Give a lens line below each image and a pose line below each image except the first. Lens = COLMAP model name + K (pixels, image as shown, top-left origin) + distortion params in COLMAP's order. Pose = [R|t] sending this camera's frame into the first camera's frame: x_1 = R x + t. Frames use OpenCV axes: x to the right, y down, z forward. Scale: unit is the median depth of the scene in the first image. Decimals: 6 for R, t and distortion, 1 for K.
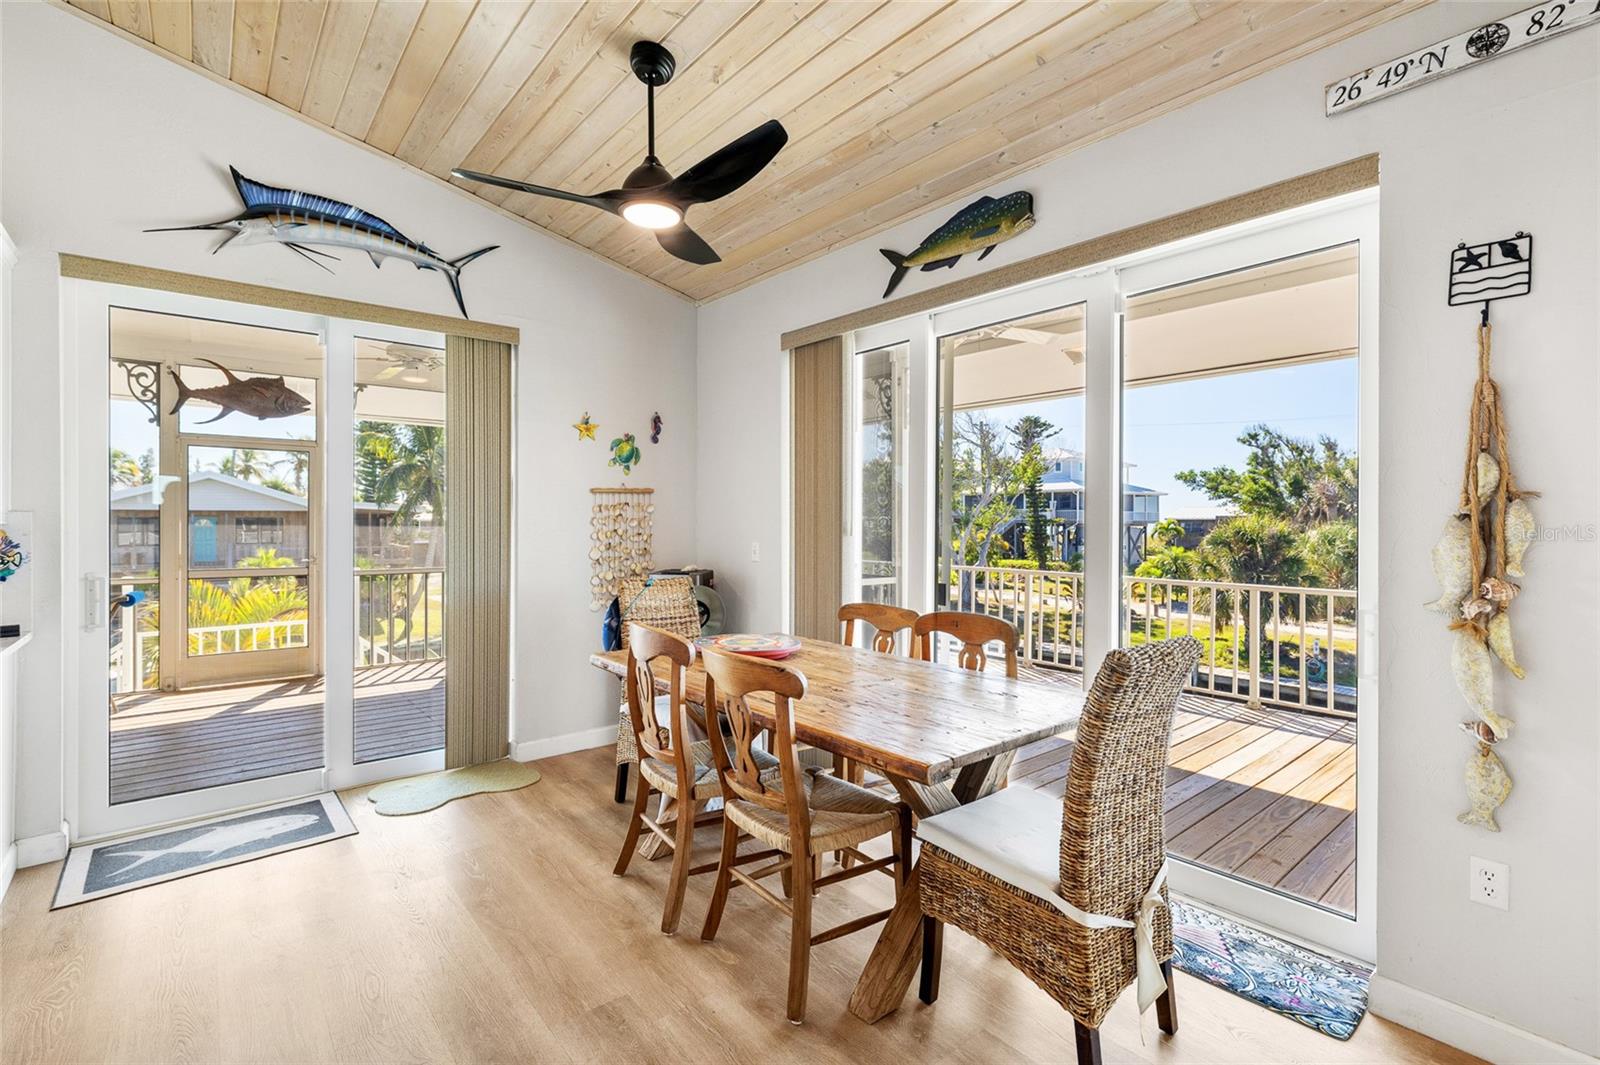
lens RADIAL K [[719.8, 0, 797.6], [0, 719.8, 523.8], [0, 0, 1]] dist [-0.008096, 0.002168]
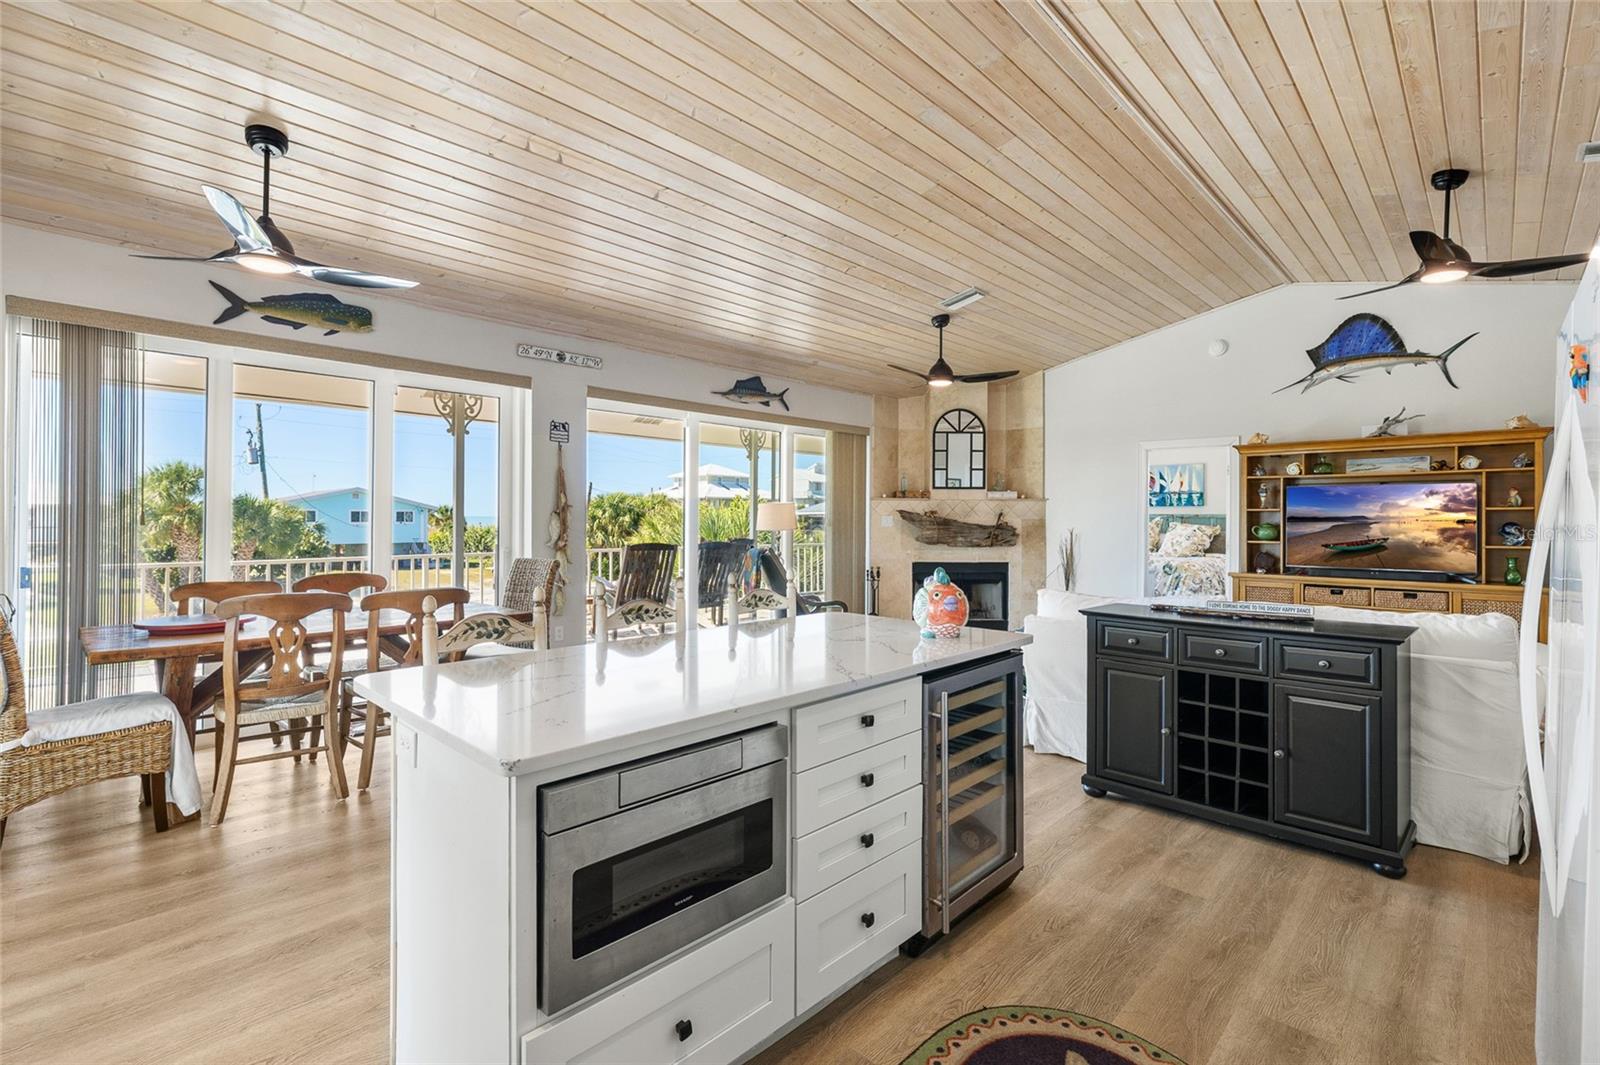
lens RADIAL K [[719.8, 0, 799.9], [0, 719.8, 520.1], [0, 0, 1]] dist [-0.008096, 0.002168]
pose [[-0.104181, -0.006110, 0.994540, -1.043721], [-0.004783, 0.999973, 0.005642, -0.001550], [-0.994547, -0.004169, -0.104208, 0.145244]]
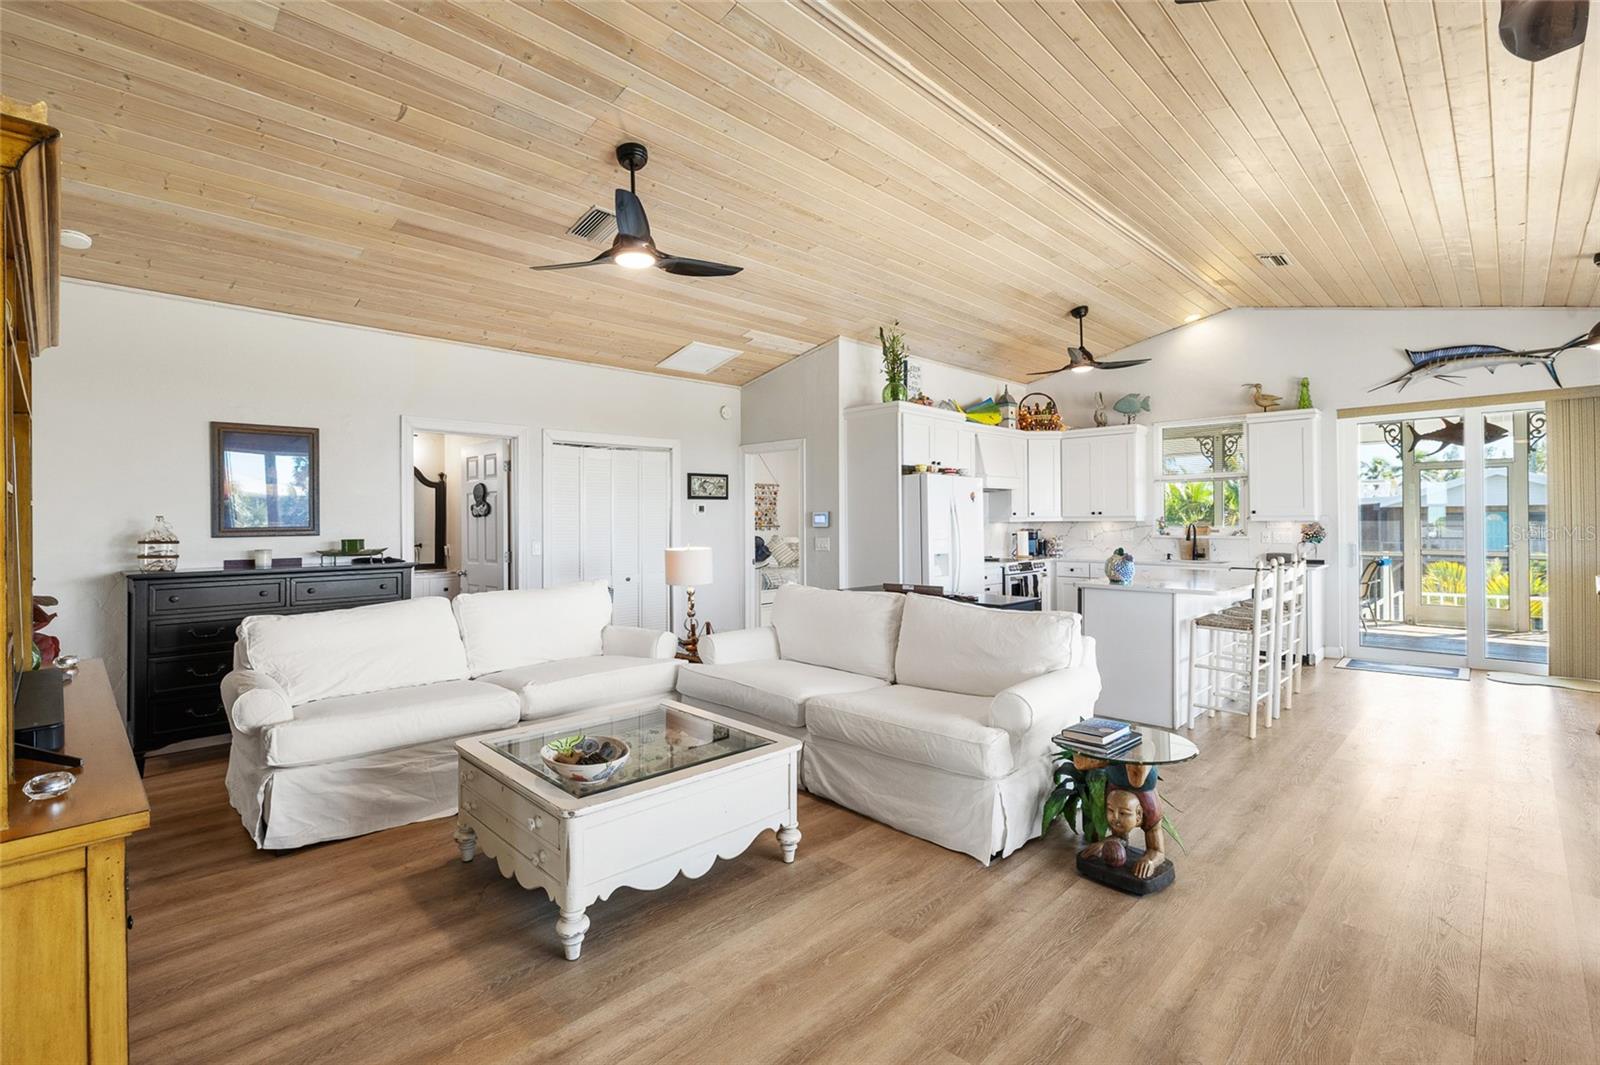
lens RADIAL K [[719.8, 0, 817.9], [0, 719.8, 514.9], [0, 0, 1]] dist [-0.008096, 0.002168]
pose [[0.105554, -0.009636, -0.994367, 0.902544], [0.004638, 0.999947, -0.009198, -0.003936], [0.994403, -0.003641, 0.105593, -0.759424]]
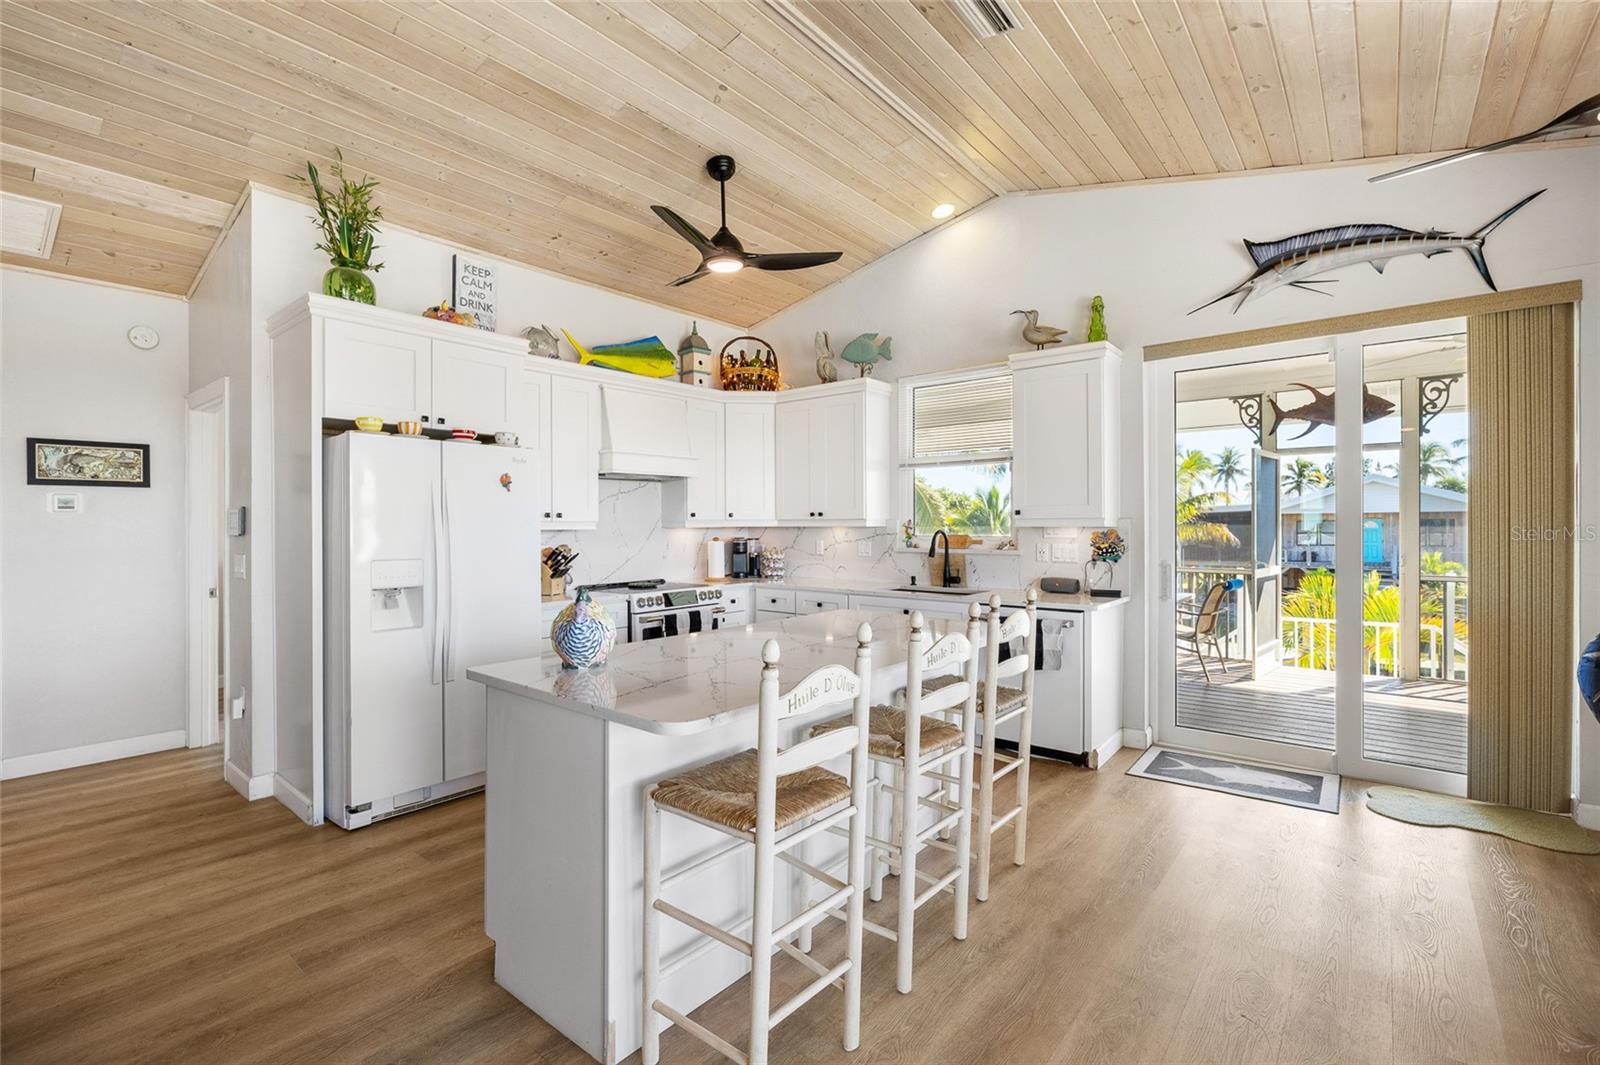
lens RADIAL K [[719.8, 0, 801.0], [0, 719.8, 528.5], [0, 0, 1]] dist [-0.008096, 0.002168]
pose [[0.191076, 0.001635, -0.981574, 0.235073], [0.002091, 0.999996, 0.002073, -0.000612], [0.981573, -0.002448, 0.191072, 0.002328]]
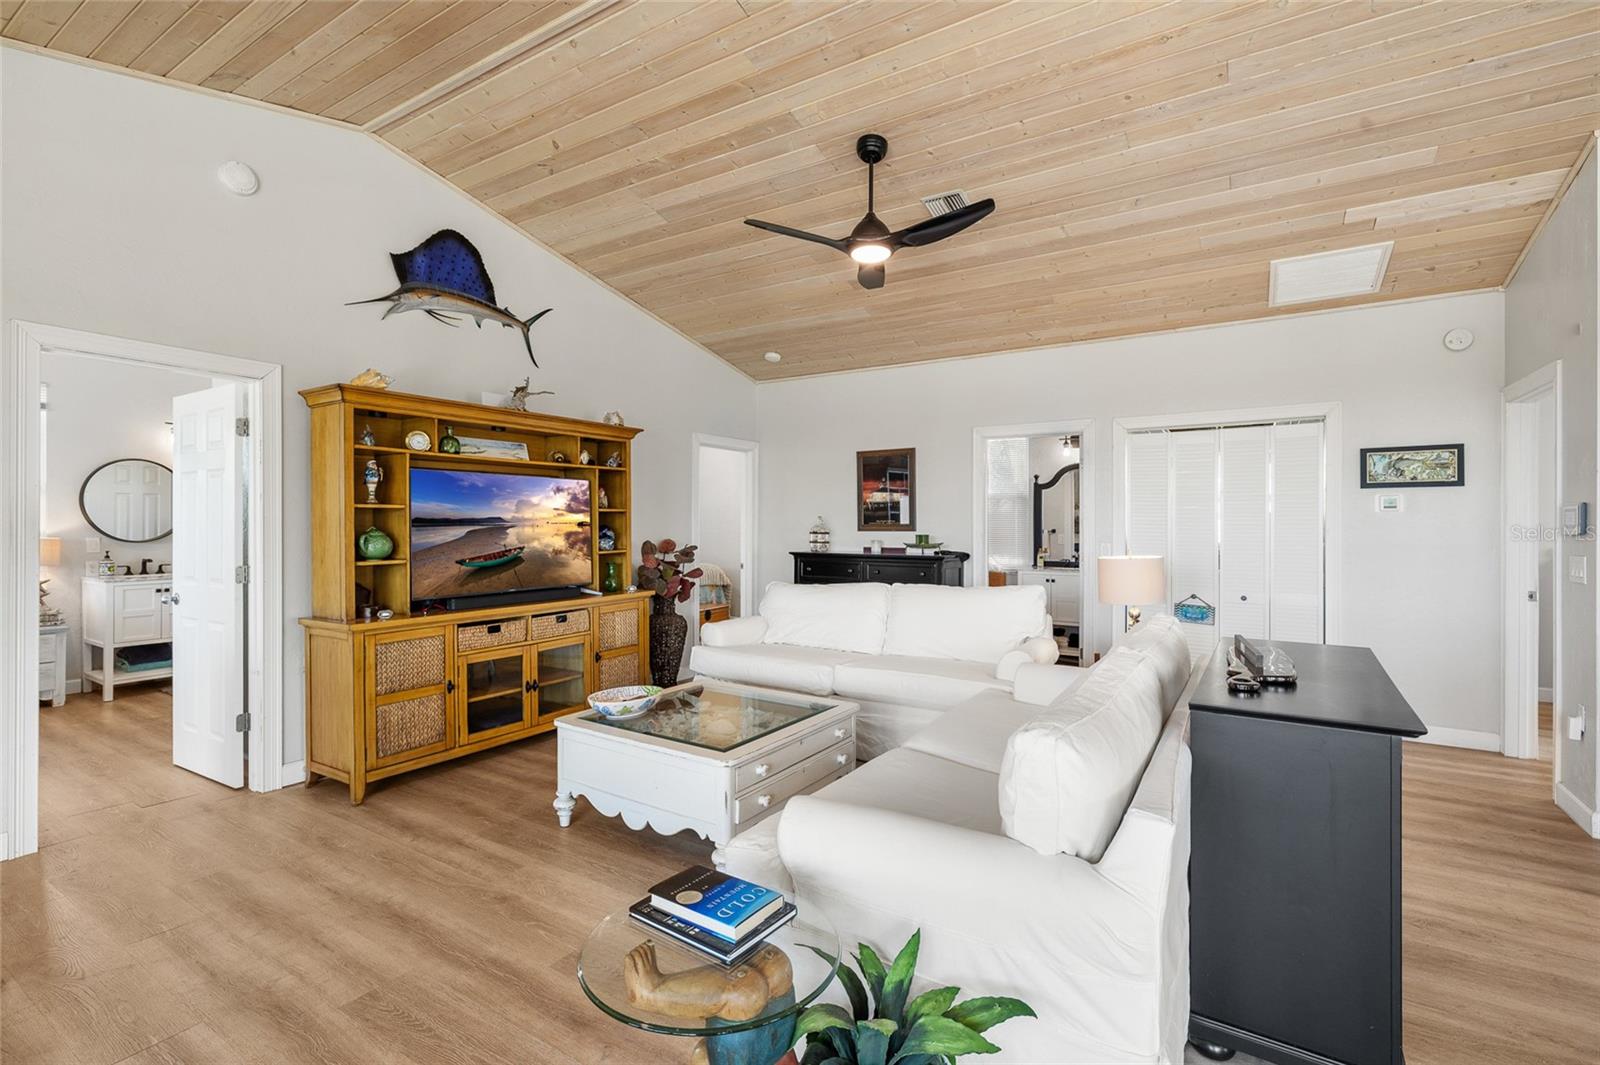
lens RADIAL K [[719.8, 0, 793.8], [0, 719.8, 522.1], [0, 0, 1]] dist [-0.008096, 0.002168]
pose [[-0.951738, -0.004733, -0.306875, 0.304248], [-0.004512, 0.999989, -0.001429, -0.000599], [0.306879, 0.000024, -0.951749, -0.028580]]
